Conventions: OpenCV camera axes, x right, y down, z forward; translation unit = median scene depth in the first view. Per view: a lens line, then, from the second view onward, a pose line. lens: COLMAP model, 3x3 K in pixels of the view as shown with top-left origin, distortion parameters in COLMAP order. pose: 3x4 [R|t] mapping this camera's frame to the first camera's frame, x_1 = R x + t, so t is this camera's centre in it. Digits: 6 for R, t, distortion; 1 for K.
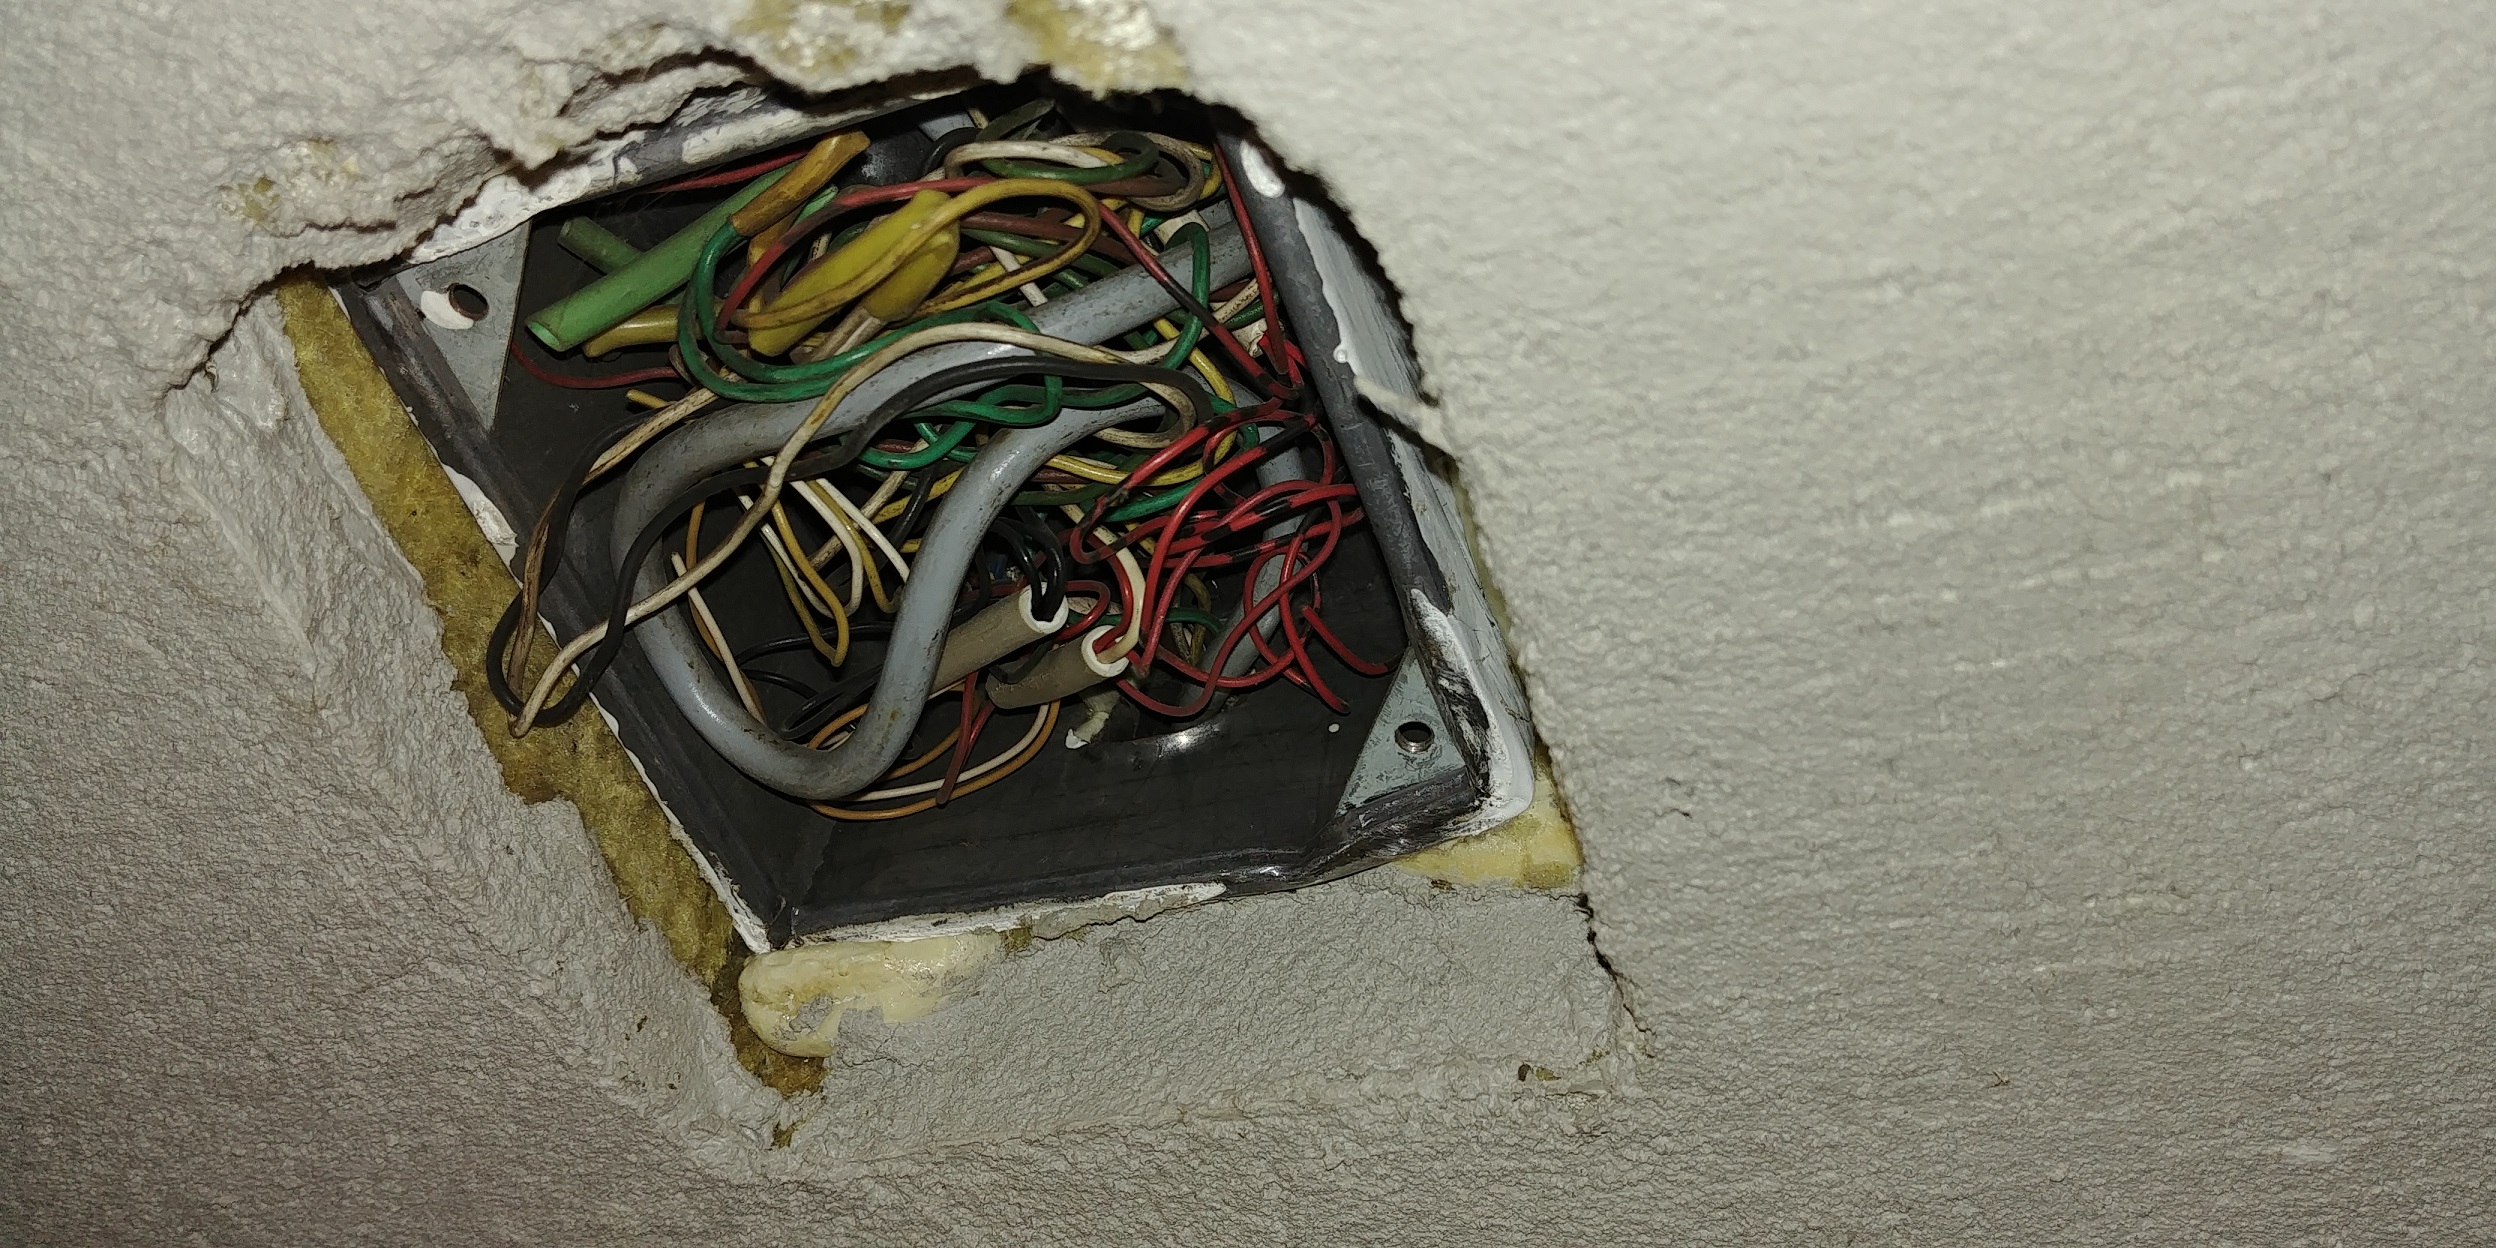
lens RADIAL K [[2244.4, 0, 1240.5], [0, 2244.4, 680.0], [0, 0, 1]] dist [0.062458, -0.170324]
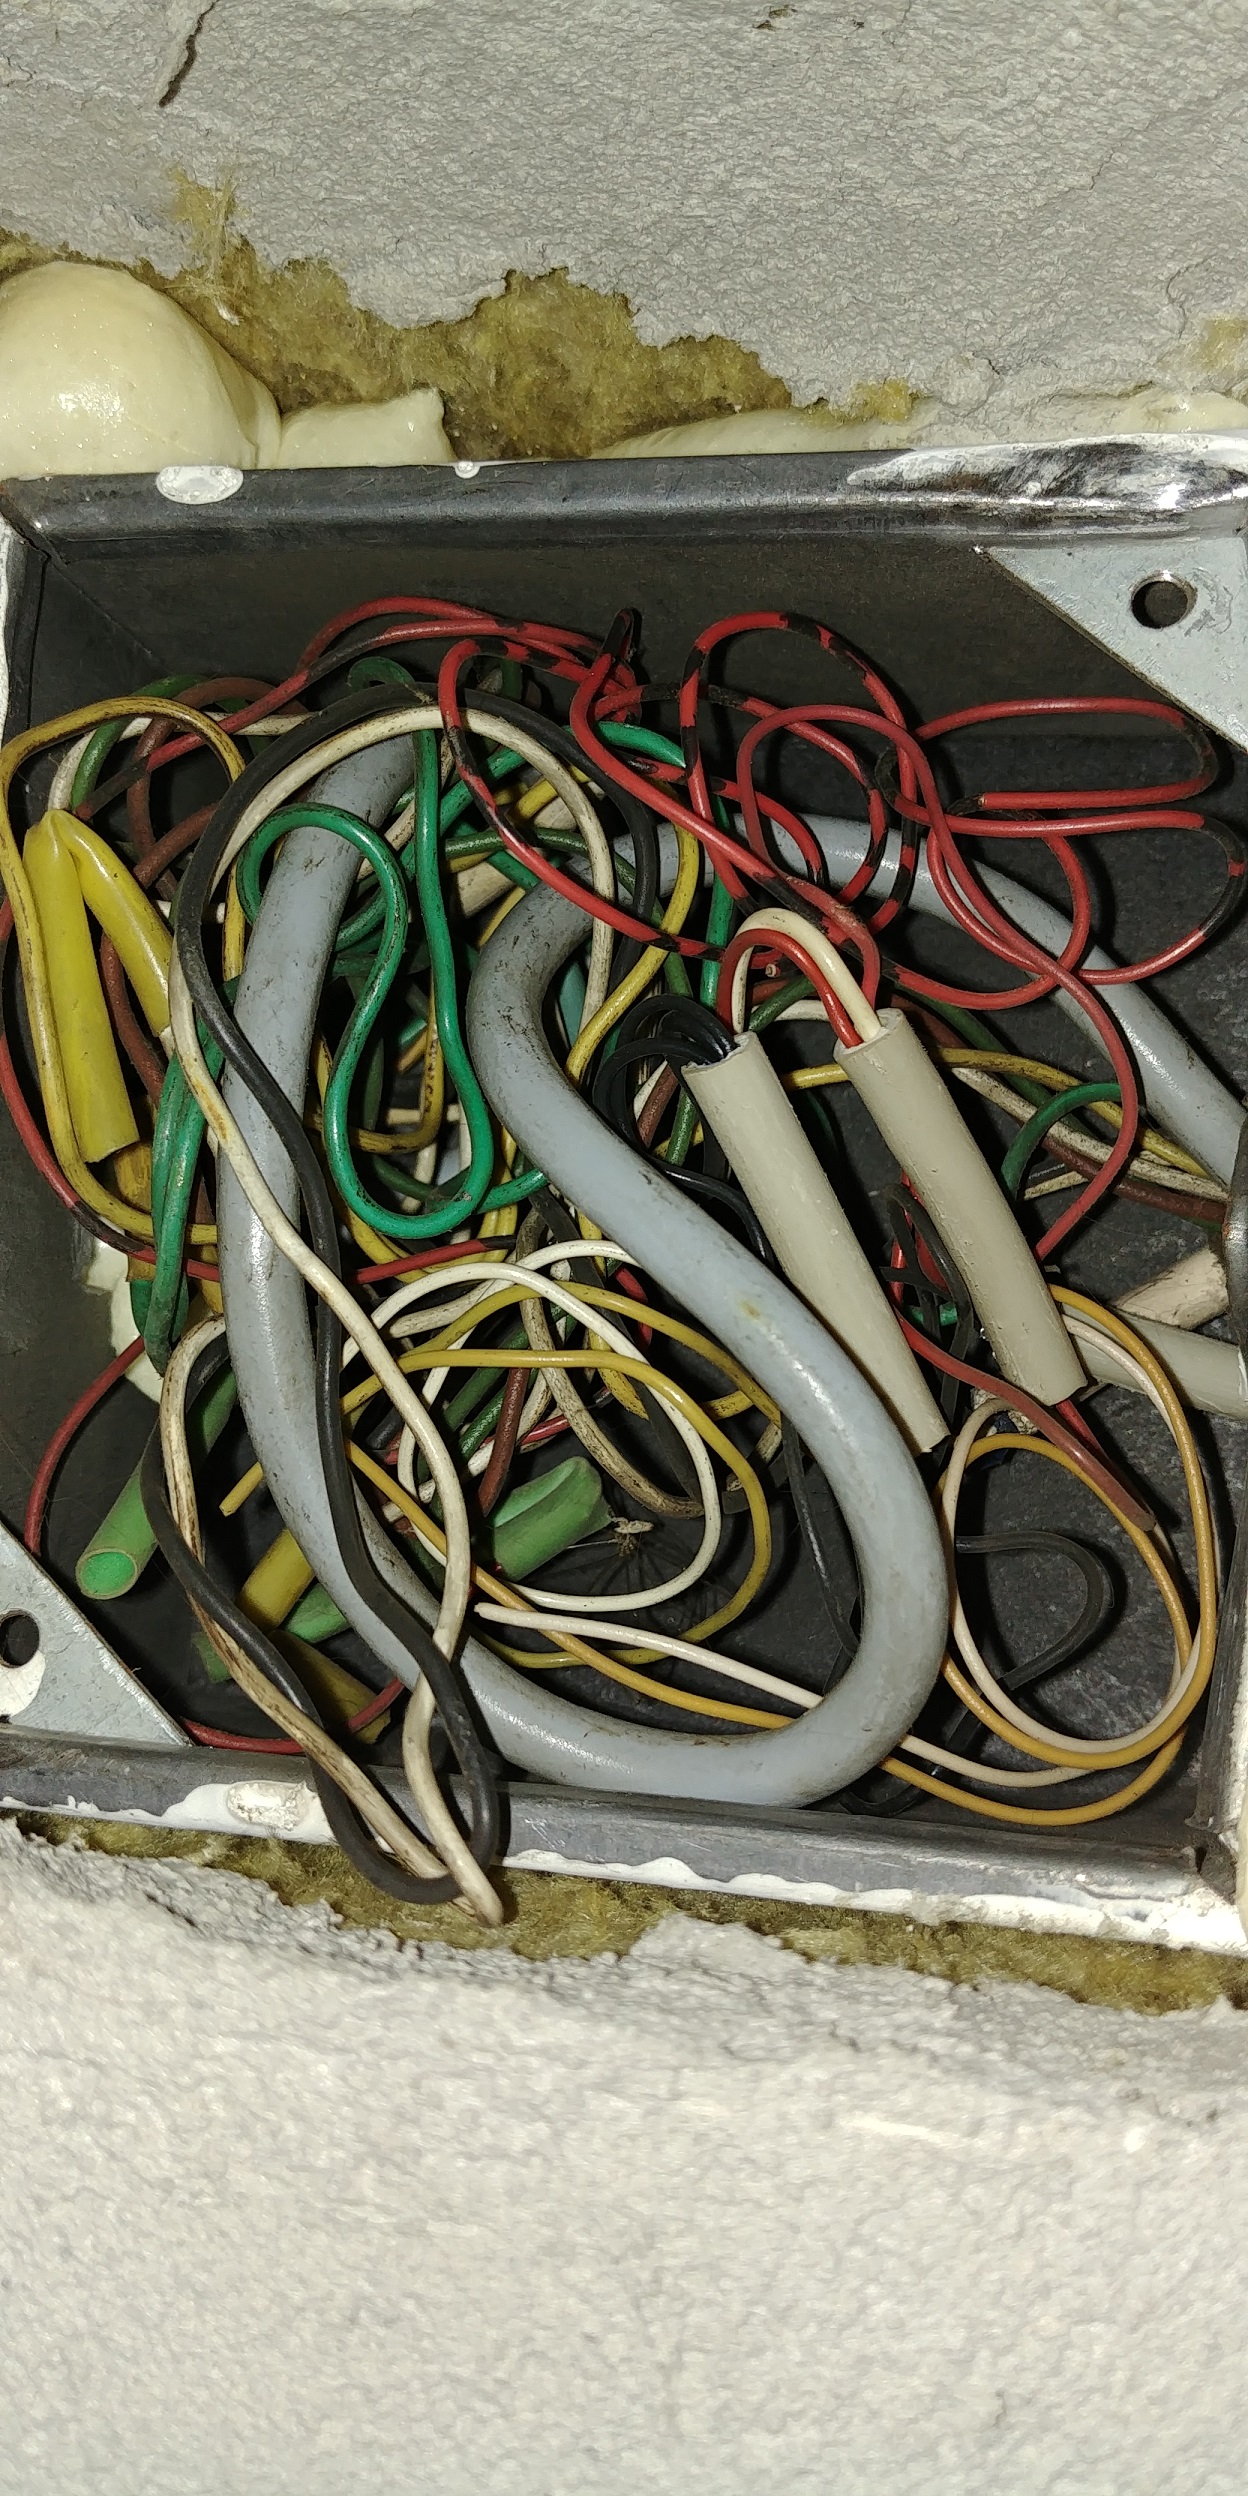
lens RADIAL K [[2278.7, 0, 624.0], [0, 2278.7, 1248.0], [0, 0, 1]] dist [0.069679, -0.178403]
pose [[0.441076, -0.882166, 0.165028, -0.243672], [0.607188, 0.157915, -0.778708, 0.443690], [0.660889, 0.443673, 0.605293, 0.579220]]
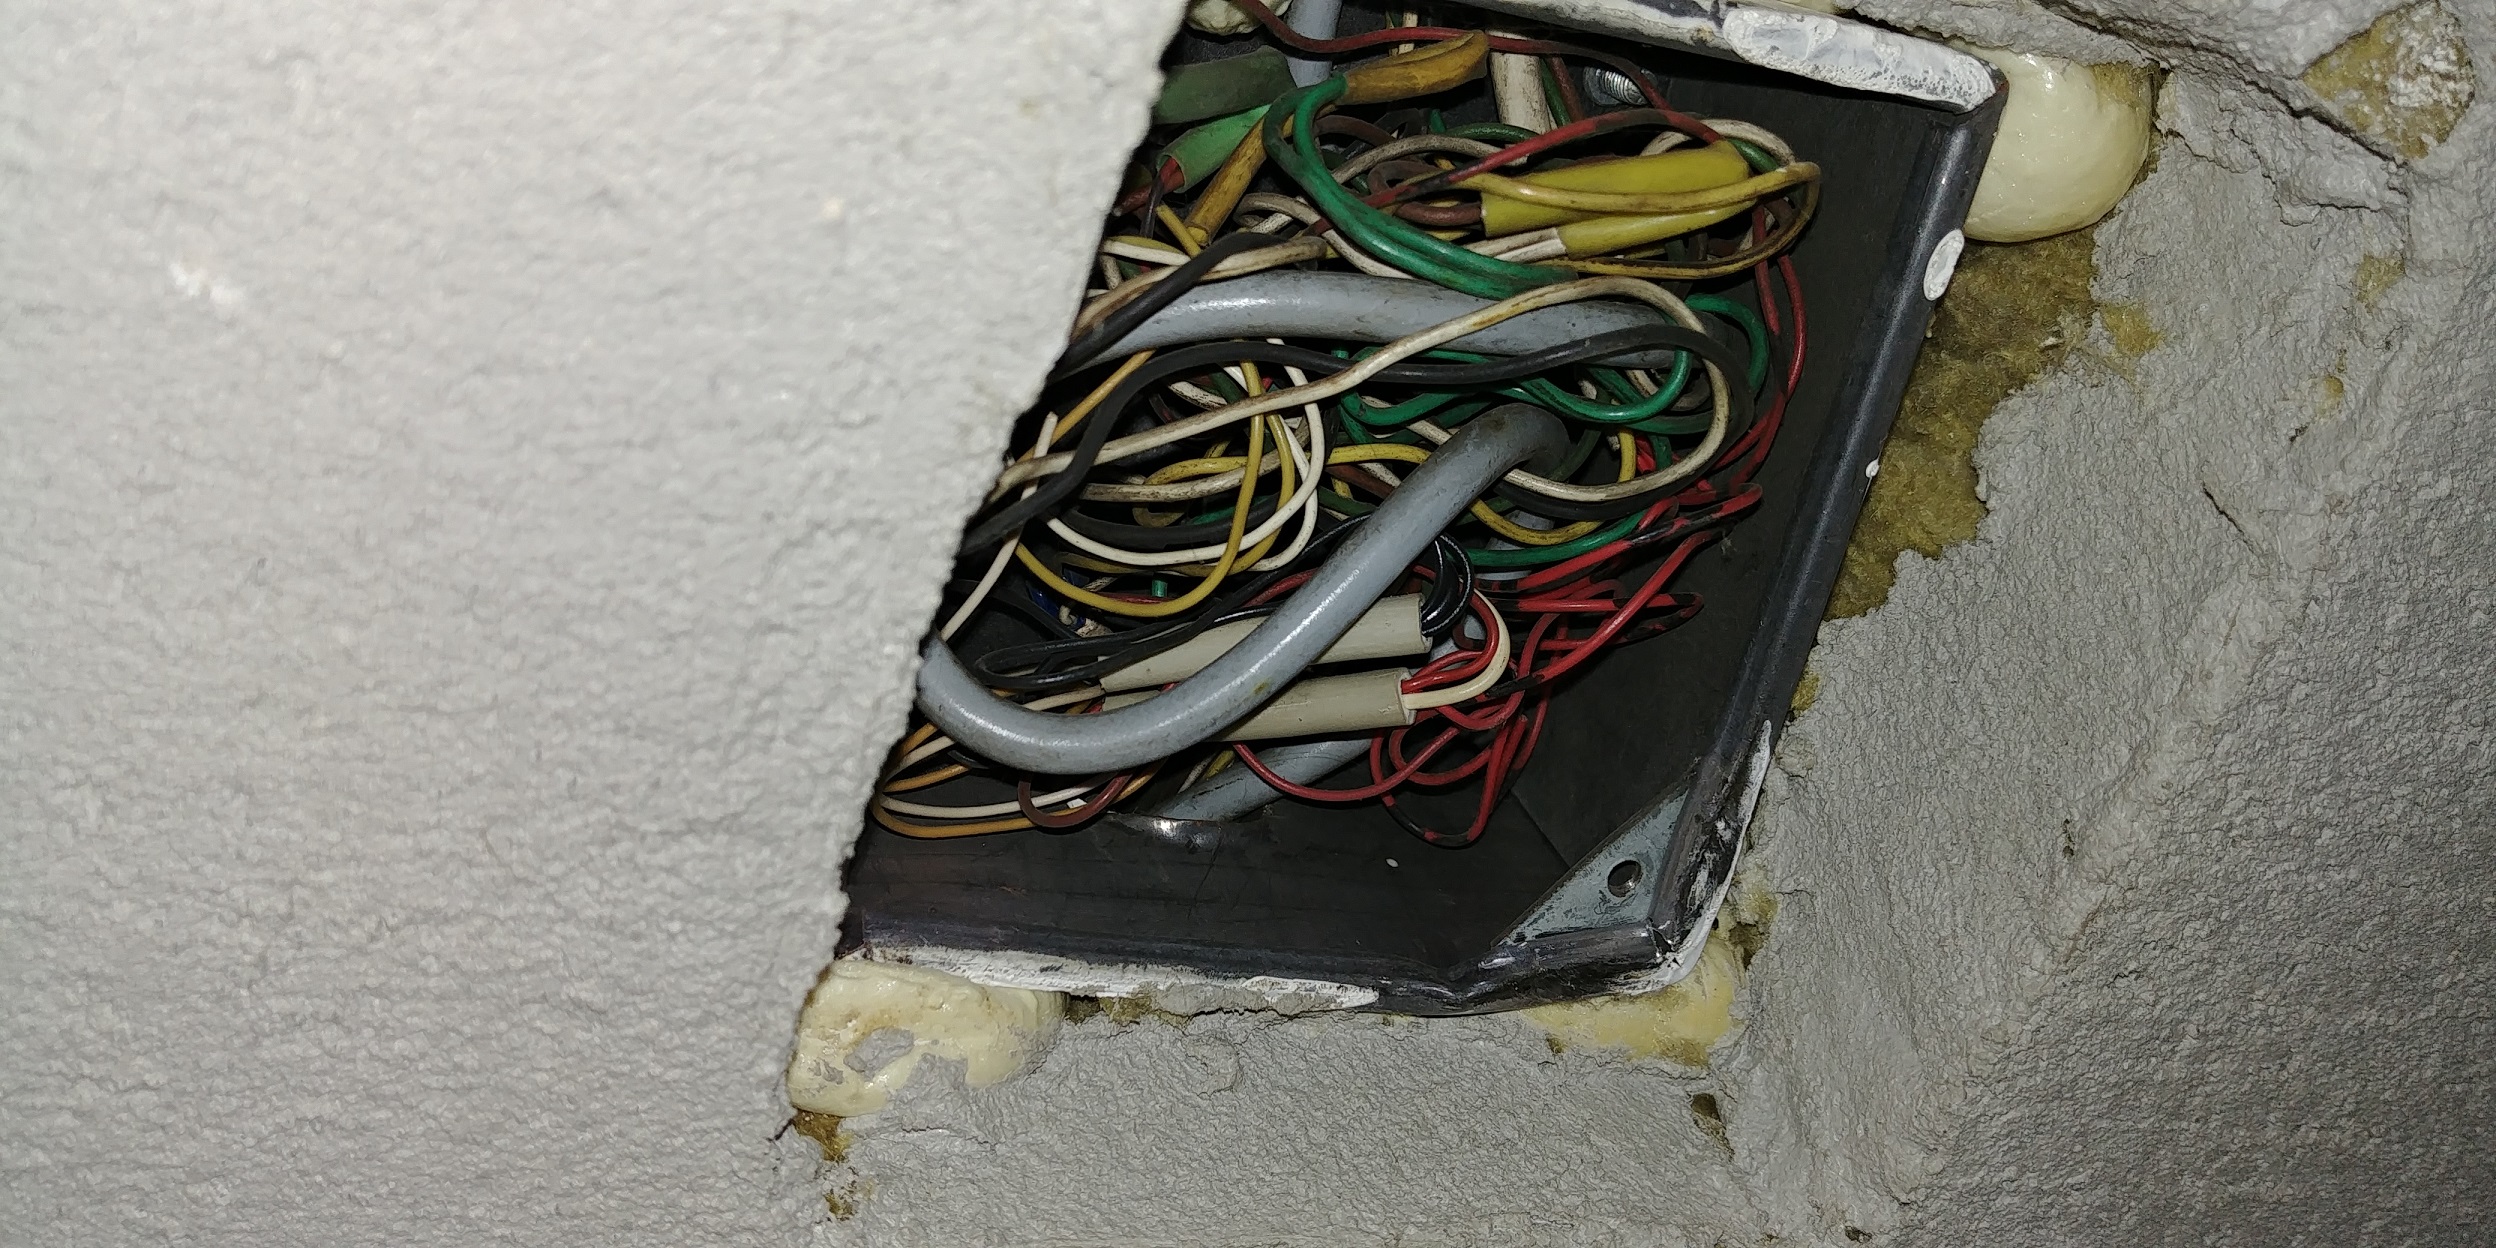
lens RADIAL K [[2278.7, 0, 1248.0], [0, 2278.7, 624.0], [0, 0, 1]] dist [0.069679, -0.178403]
pose [[0.725754, 0.322661, 0.607594, -0.647054], [-0.172367, 0.940304, -0.293458, 0.230469], [-0.666011, 0.108249, 0.738046, 0.364356]]
